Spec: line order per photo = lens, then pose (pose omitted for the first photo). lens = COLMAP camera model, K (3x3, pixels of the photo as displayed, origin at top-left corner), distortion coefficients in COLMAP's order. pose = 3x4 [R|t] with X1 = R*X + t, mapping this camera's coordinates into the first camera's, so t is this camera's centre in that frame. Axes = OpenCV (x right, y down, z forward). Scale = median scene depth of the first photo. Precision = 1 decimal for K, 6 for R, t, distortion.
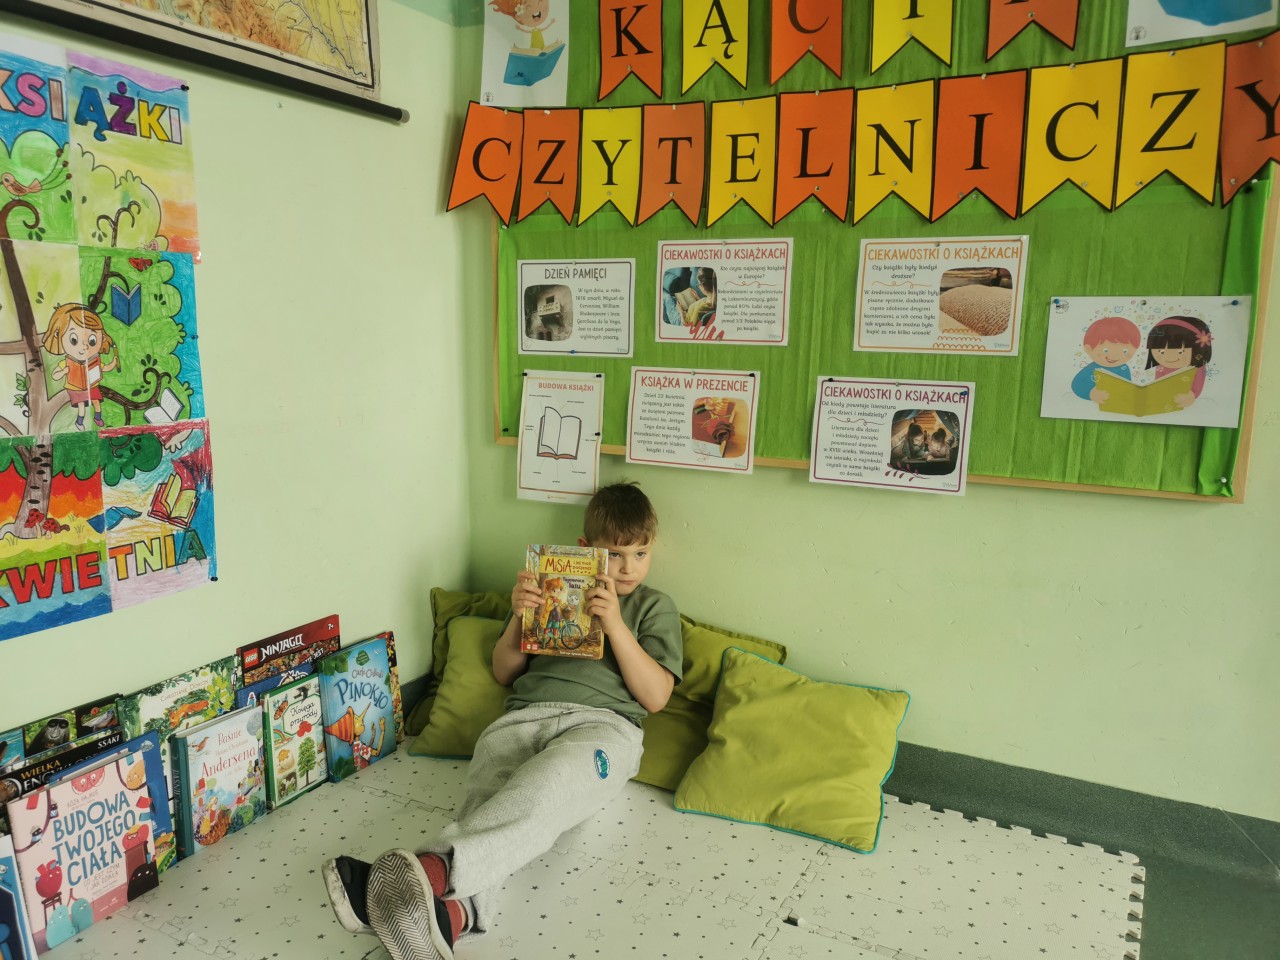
lens RADIAL K [[1006.8, 0, 640.2], [0, 1006.8, 483.2], [0, 0, 1]] dist [0.099032, -0.094147]
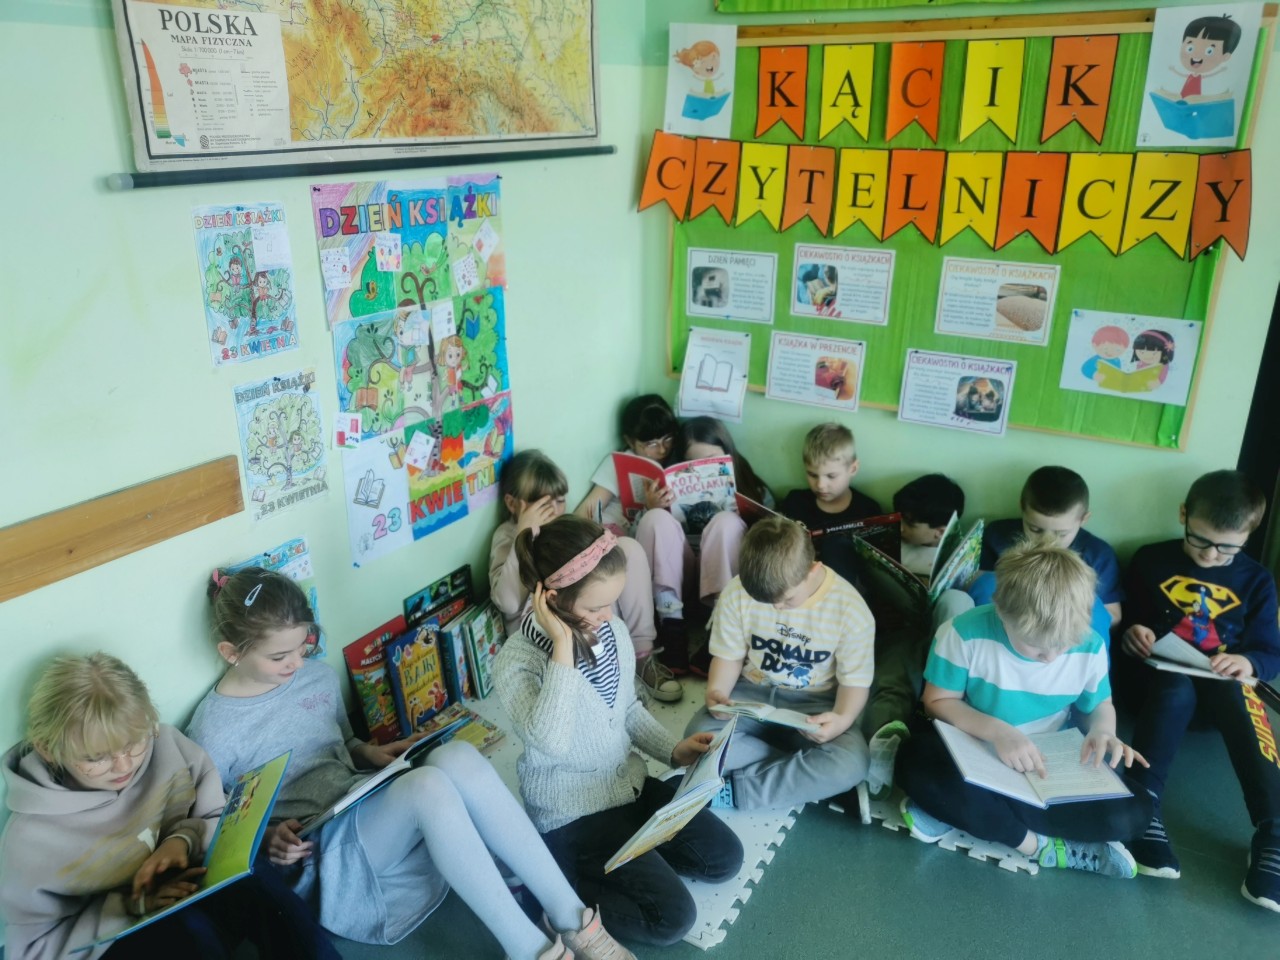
lens RADIAL K [[1006.8, 0, 643.8], [0, 1006.8, 487.5], [0, 0, 1]] dist [0.099032, -0.094147]
pose [[0.999191, 0.007958, -0.039427, -0.152369], [0.000115, 0.979665, 0.200638, -0.216992], [0.040222, -0.200480, 0.978872, -0.507678]]
